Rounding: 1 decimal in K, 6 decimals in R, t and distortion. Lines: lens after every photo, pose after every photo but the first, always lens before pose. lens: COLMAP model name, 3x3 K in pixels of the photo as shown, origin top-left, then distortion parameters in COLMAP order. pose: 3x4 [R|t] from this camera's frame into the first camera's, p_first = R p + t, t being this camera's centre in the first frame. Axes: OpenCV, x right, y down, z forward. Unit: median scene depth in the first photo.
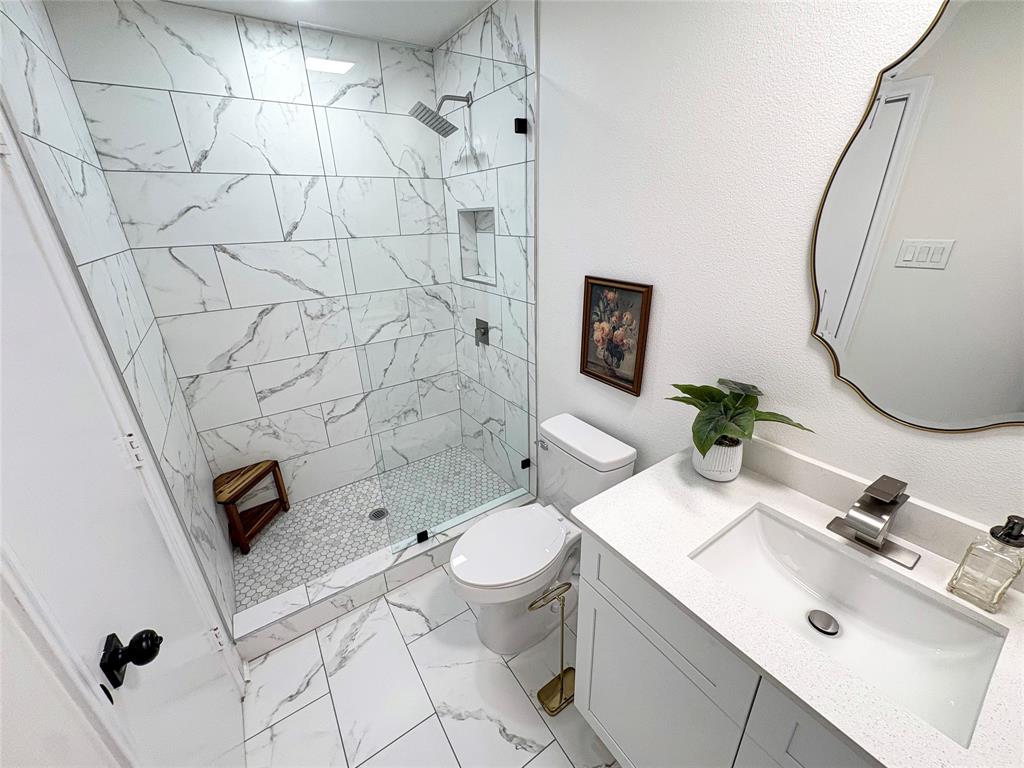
lens RADIAL K [[406.6, 0, 514.0], [0, 406.6, 385.5], [0, 0, 1]] dist [-0.000251, 0.000124]
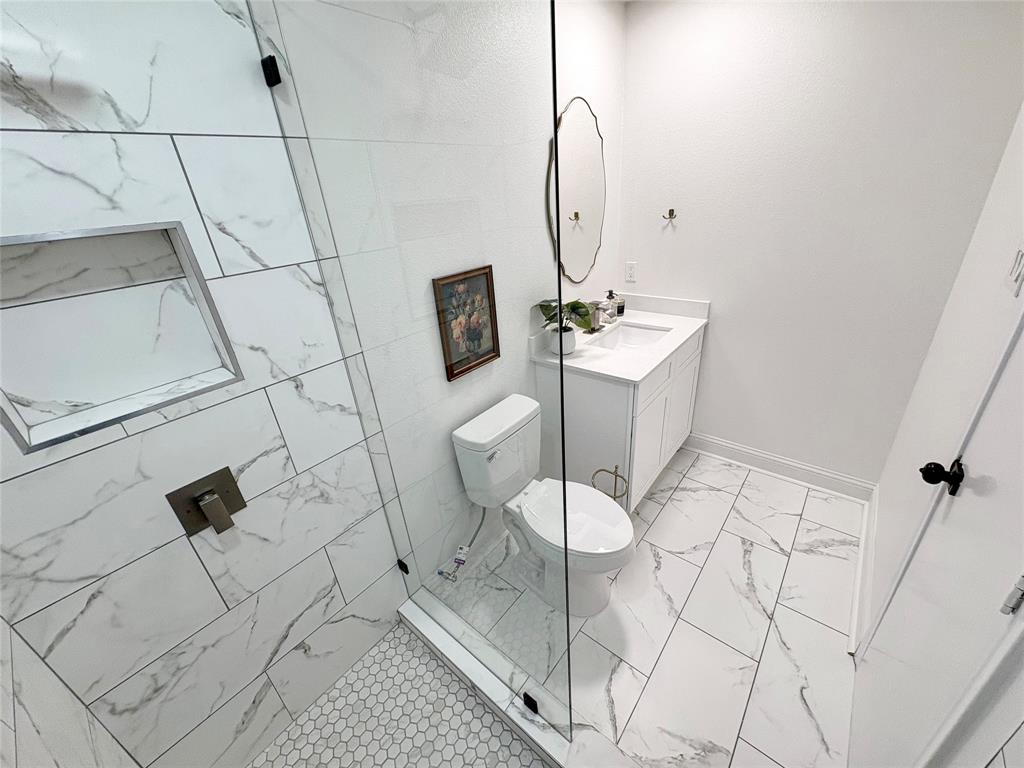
lens RADIAL K [[406.6, 0, 508.1], [0, 406.6, 383.7], [0, 0, 1]] dist [-0.000251, 0.000124]
pose [[-0.266764, -0.376894, 0.887010, -0.759163], [0.447477, 0.766707, 0.460353, -0.429753], [-0.853581, 0.519723, -0.035878, 0.993338]]
